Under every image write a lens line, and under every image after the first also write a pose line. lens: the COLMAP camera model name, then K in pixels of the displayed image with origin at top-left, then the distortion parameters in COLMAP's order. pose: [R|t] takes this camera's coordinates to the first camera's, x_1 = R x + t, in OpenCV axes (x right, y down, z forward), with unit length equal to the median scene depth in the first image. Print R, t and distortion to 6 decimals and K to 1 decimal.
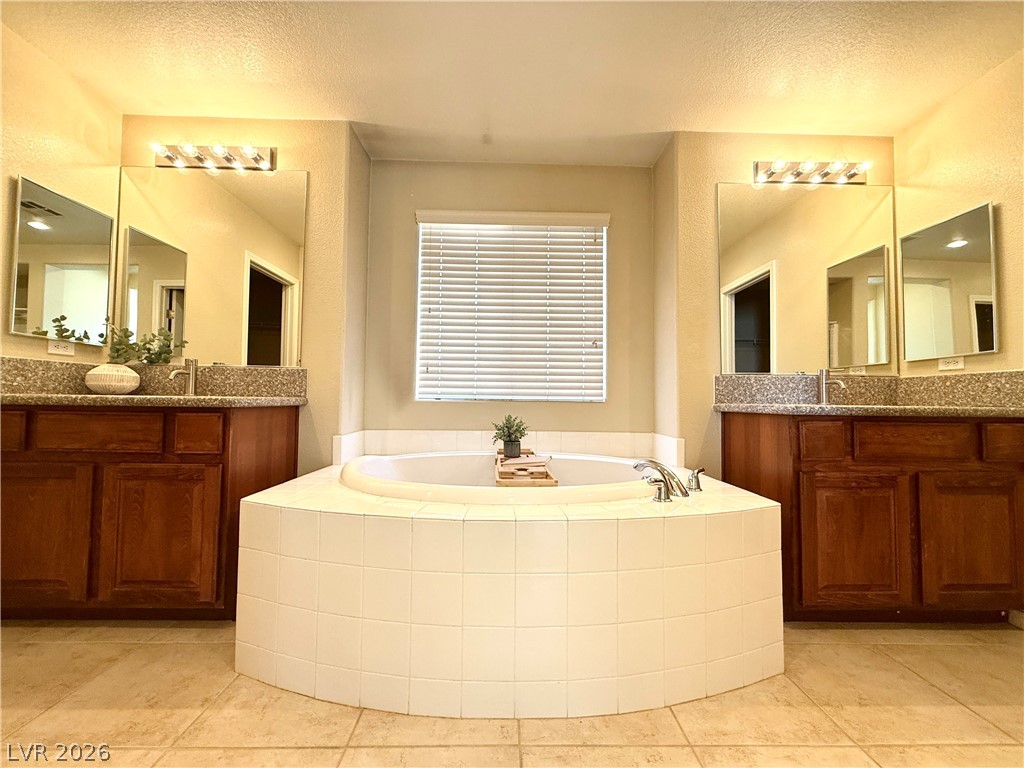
lens RADIAL K [[406.4, 0, 511.7], [0, 406.4, 386.0], [0, 0, 1]] dist [0.000551, -0.000664]
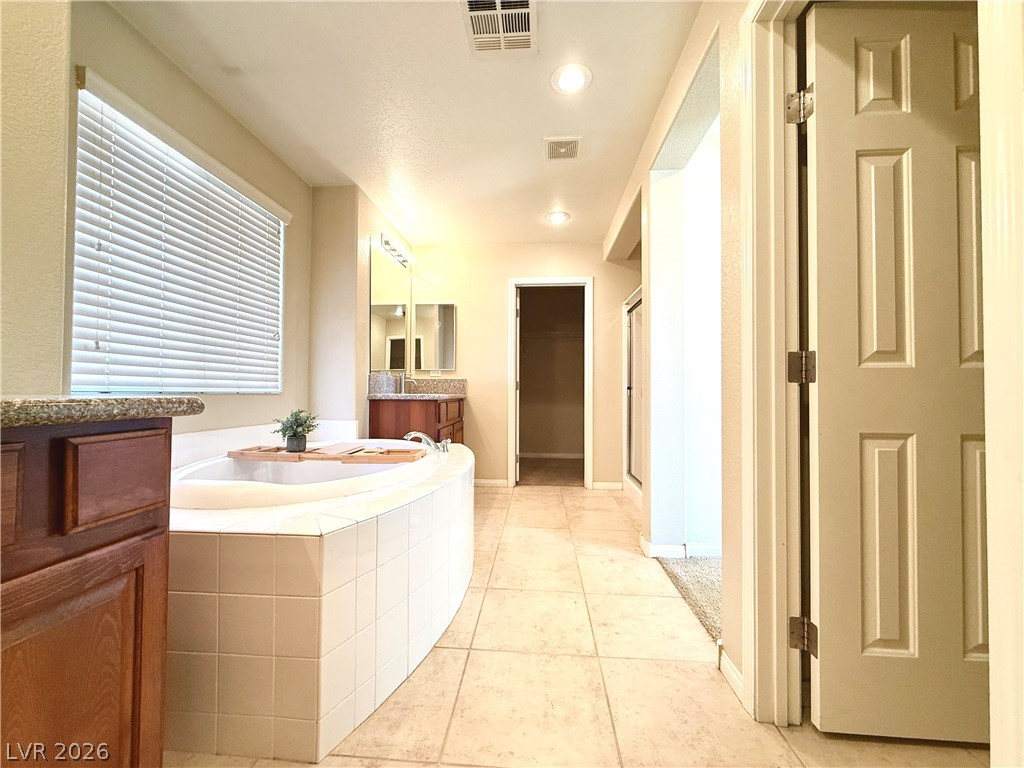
lens RADIAL K [[406.4, 0, 510.2], [0, 406.4, 385.4], [0, 0, 1]] dist [0.000551, -0.000664]
pose [[0.098077, 0.006216, 0.995159, -0.848446], [-0.038339, 0.999262, -0.002463, -0.002163], [-0.994440, -0.037912, 0.098243, 0.366448]]
